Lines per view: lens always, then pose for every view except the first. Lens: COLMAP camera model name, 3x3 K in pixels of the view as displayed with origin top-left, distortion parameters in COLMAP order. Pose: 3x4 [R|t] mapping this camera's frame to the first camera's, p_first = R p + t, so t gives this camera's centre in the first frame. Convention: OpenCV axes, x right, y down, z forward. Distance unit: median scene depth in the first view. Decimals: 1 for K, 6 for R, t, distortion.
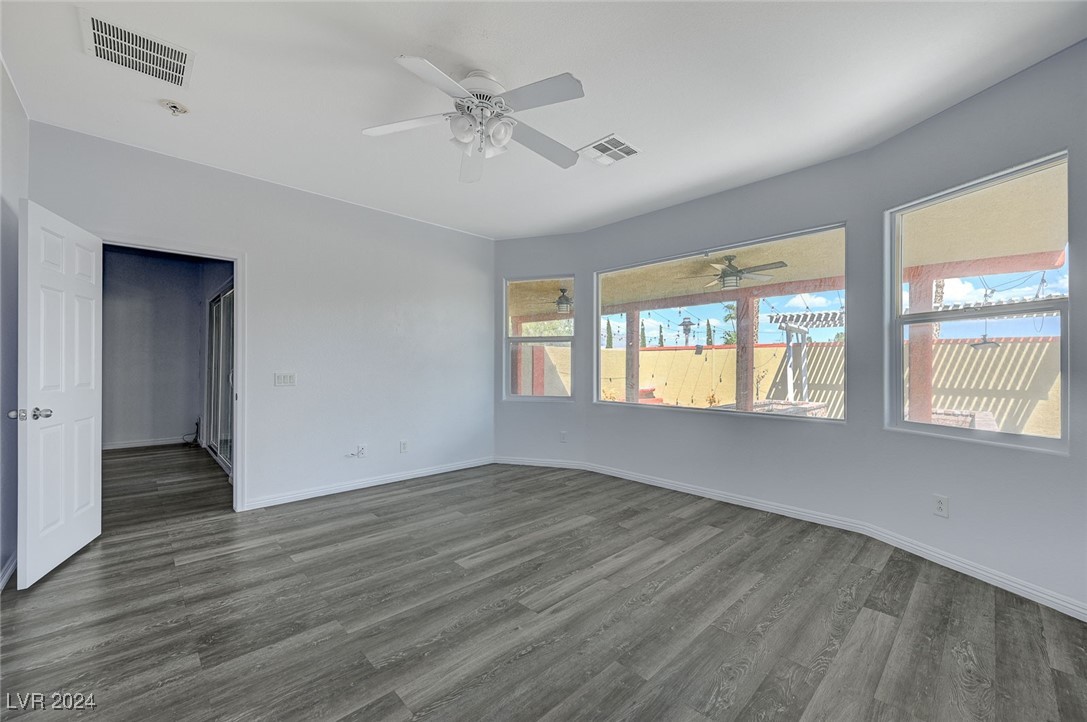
lens RADIAL K [[429.1, 0, 544.2], [0, 429.1, 366.0], [0, 0, 1]] dist [0.000957, -0.000141]
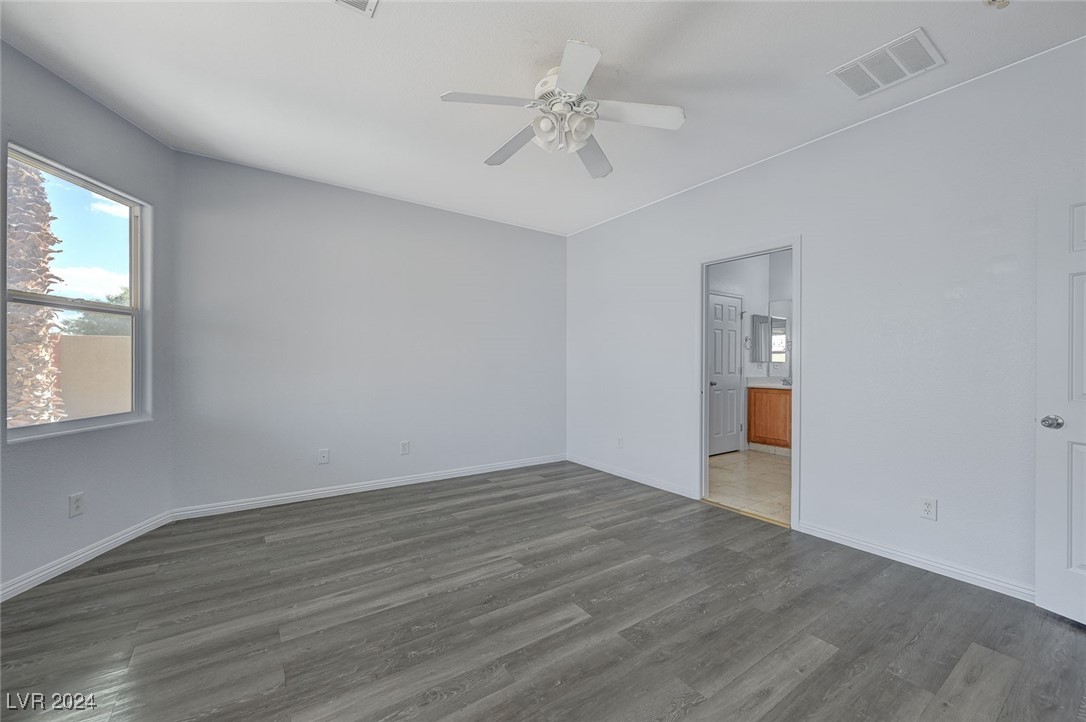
lens RADIAL K [[428.7, 0, 540.7], [0, 428.7, 361.8], [0, 0, 1]] dist [0.000957, -0.000141]
pose [[-0.986932, -0.011439, 0.160731, -0.259073], [-0.011371, 0.999934, 0.001339, -0.003557], [-0.160736, -0.000506, -0.986997, 1.929591]]
